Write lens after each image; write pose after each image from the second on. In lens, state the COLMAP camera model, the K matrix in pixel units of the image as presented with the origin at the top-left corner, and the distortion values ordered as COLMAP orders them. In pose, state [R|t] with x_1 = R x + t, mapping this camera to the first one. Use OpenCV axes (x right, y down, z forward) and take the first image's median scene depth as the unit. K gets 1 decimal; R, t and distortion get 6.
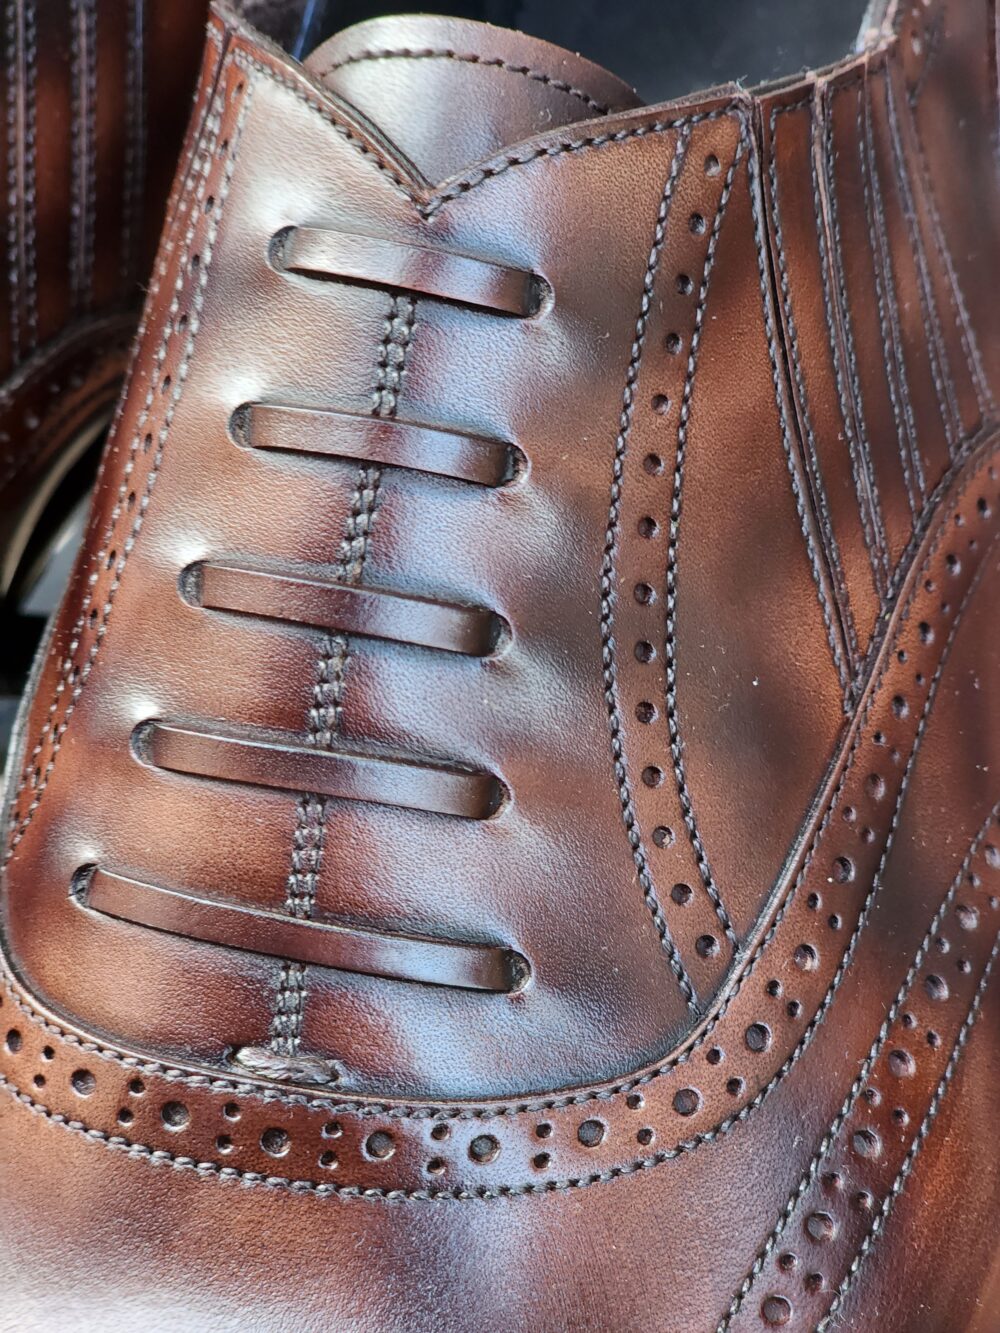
lens RADIAL K [[2891.5, 0, 500.0], [0, 2891.5, 666.5], [0, 0, 1]] dist [-0.581378, 6.504022]
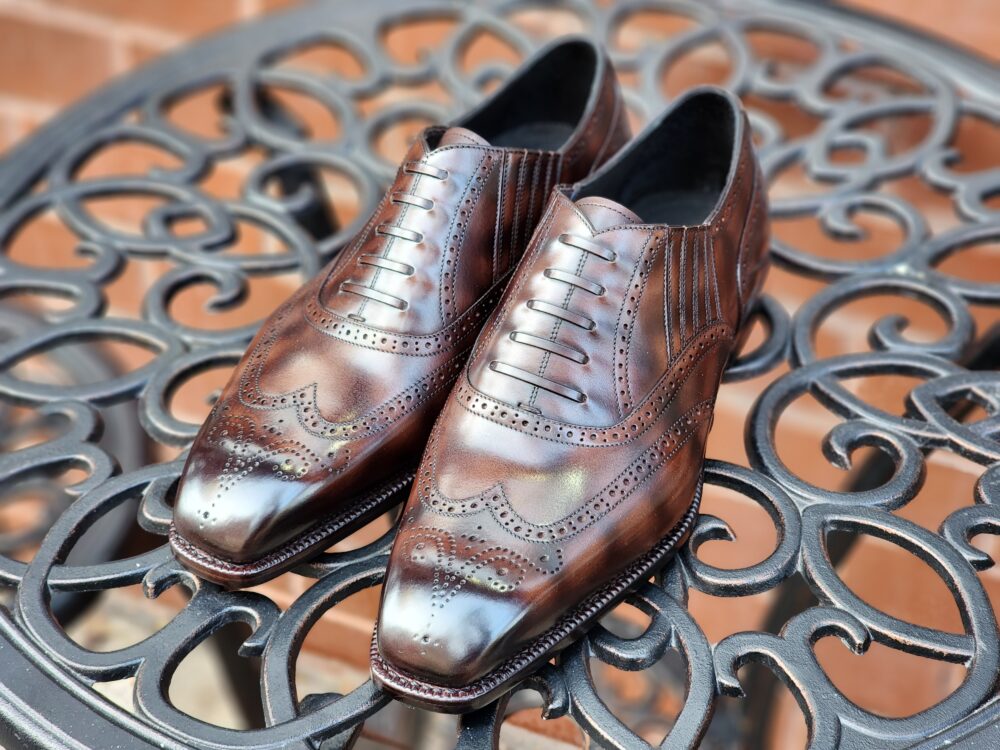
lens RADIAL K [[2169.2, 0, 502.9], [0, 2169.2, 397.0], [0, 0, 1]] dist [-0.581378, 6.504022]
pose [[0.982195, 0.176253, -0.065027, 0.099886], [-0.185006, 0.967617, -0.171725, 0.697954], [0.032654, 0.180698, 0.982996, -2.323486]]
